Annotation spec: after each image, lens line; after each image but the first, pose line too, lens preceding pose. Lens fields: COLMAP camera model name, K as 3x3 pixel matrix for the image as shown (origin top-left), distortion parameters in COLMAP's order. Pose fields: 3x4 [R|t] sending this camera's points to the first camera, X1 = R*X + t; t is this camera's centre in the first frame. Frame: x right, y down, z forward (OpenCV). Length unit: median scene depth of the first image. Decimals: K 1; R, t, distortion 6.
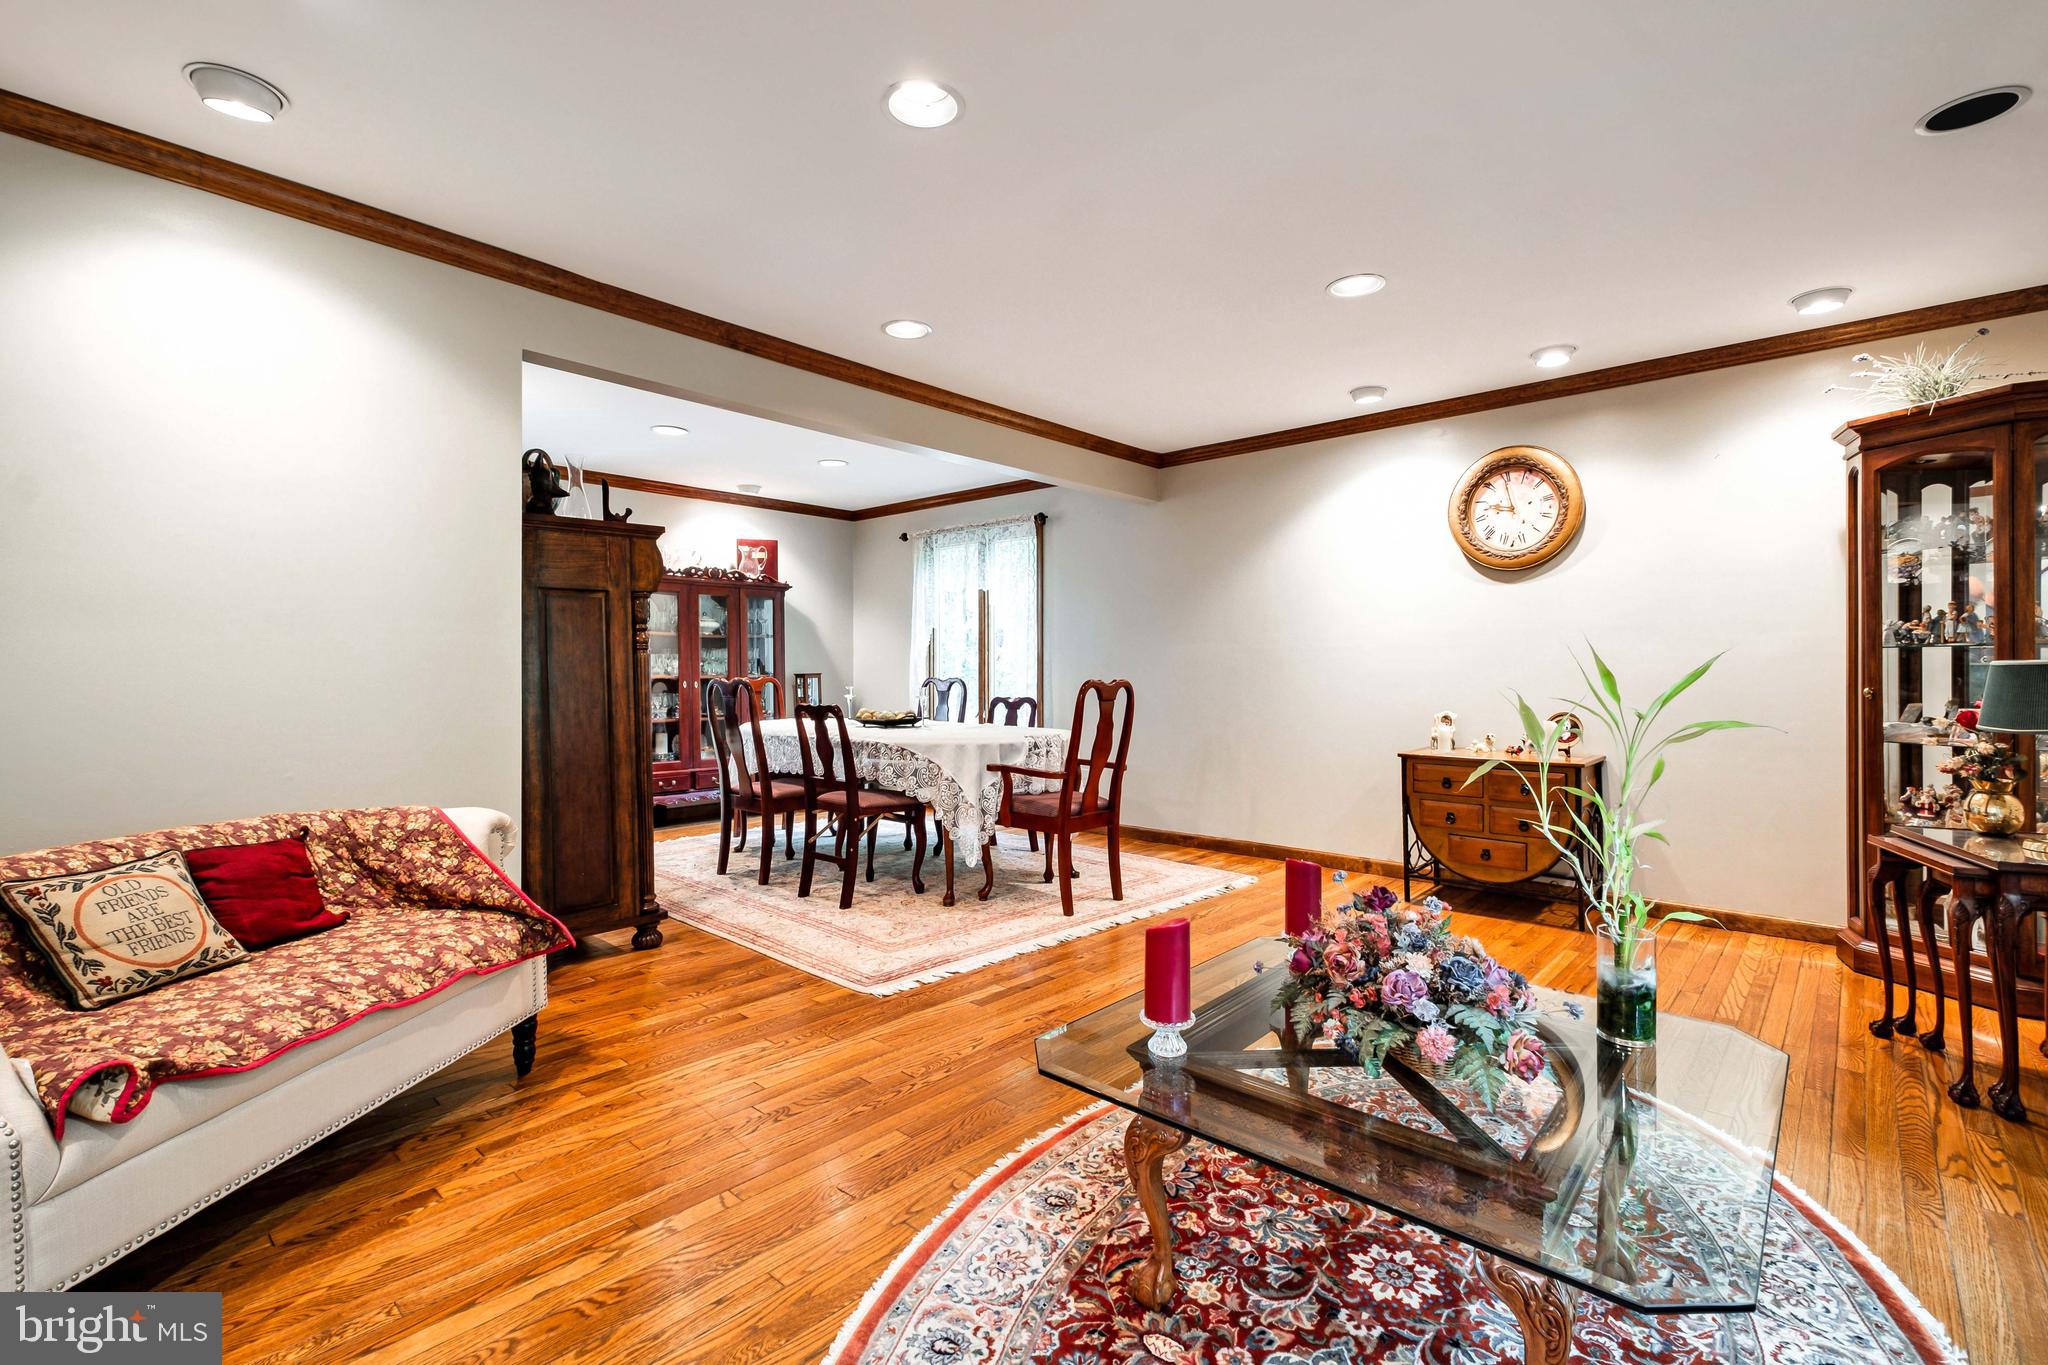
lens RADIAL K [[920.4, 0, 1021.7], [0, 920.4, 666.2], [0, 0, 1]] dist [0.000284, 0.000337]
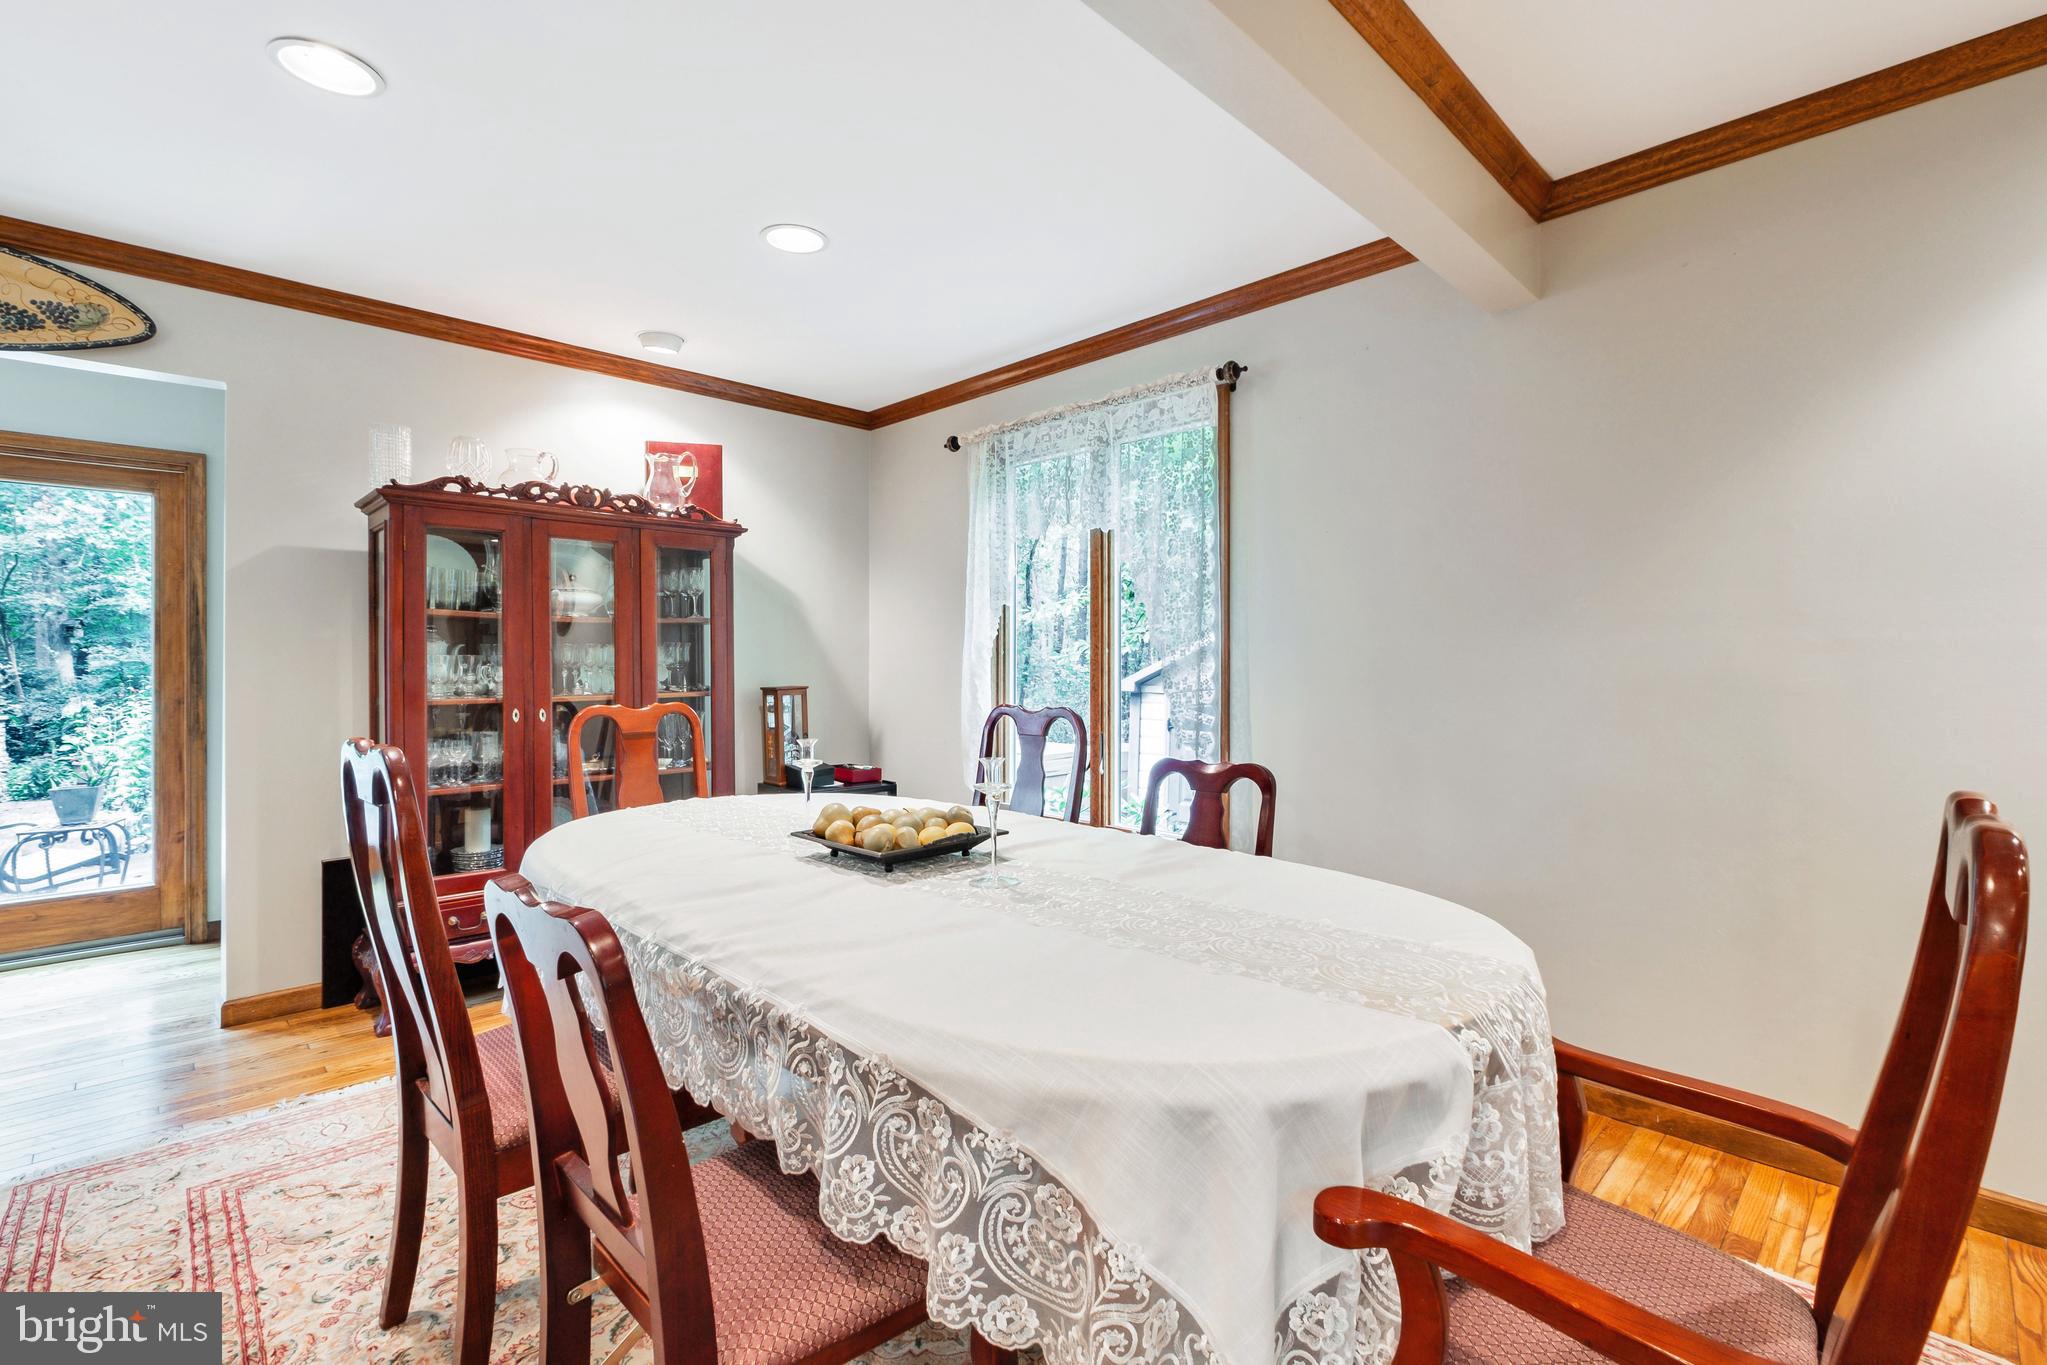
lens RADIAL K [[919.9, 0, 1021.2], [0, 919.9, 666.2], [0, 0, 1]] dist [0.000284, 0.000337]
pose [[0.998078, -0.000962, -0.061968, -0.065061], [0.001485, 0.999964, 0.008394, -0.011523], [0.061958, -0.008470, 0.998043, 0.560367]]
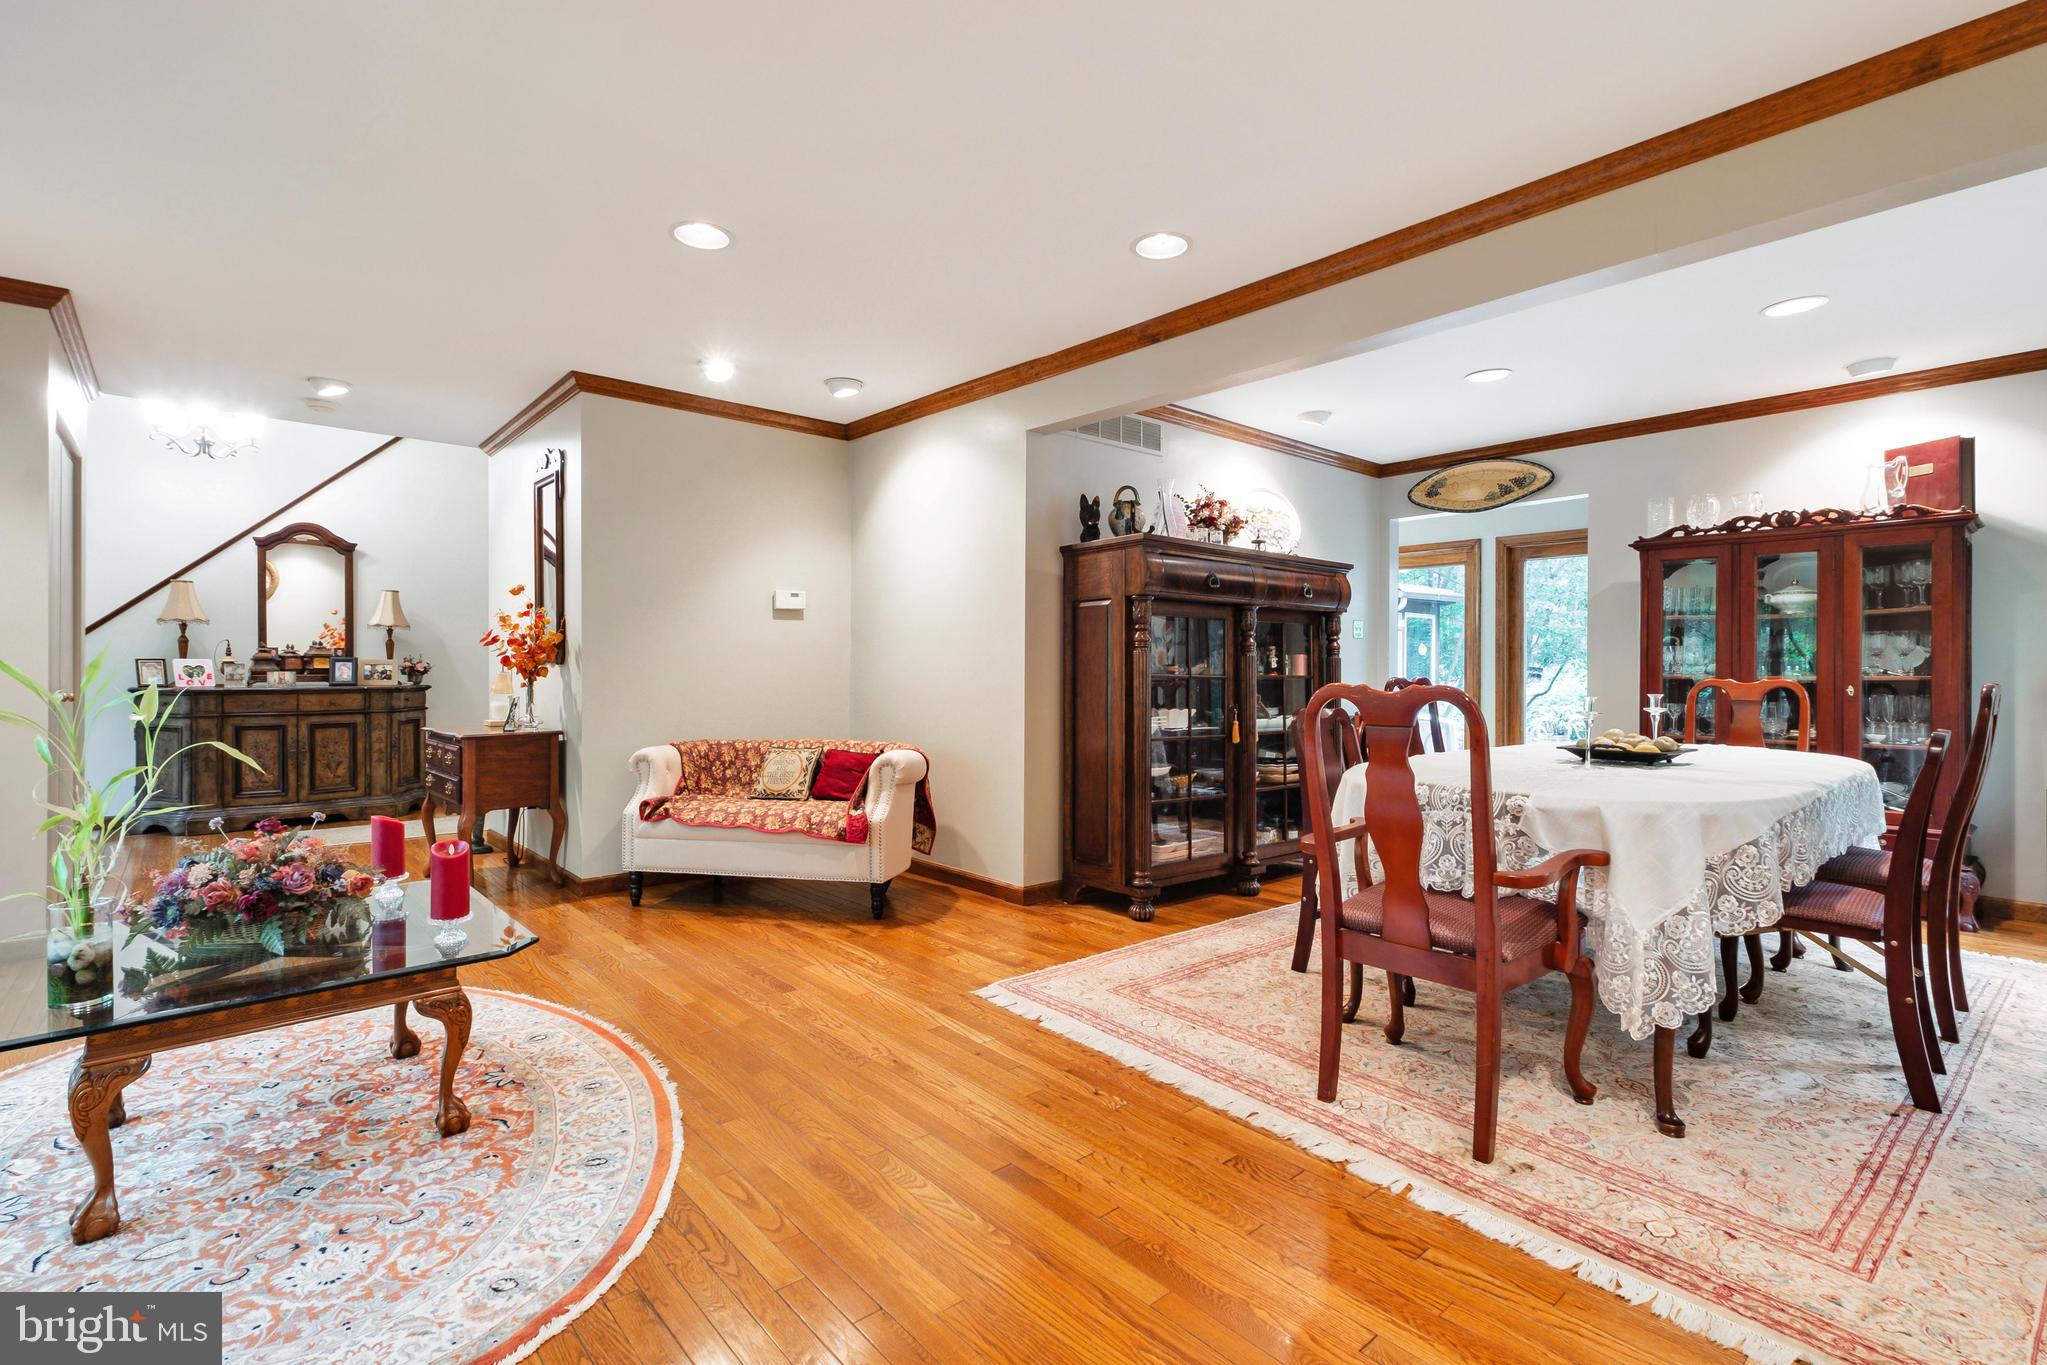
lens RADIAL K [[939.7, 0, 1027.7], [0, 939.7, 670.5], [0, 0, 1]] dist [-0.001450, -0.000884]
pose [[-0.111415, 0.001394, -0.993773, 0.439163], [0.004742, 0.999988, 0.000871, 0.003979], [0.993763, -0.004615, -0.111420, 0.601643]]
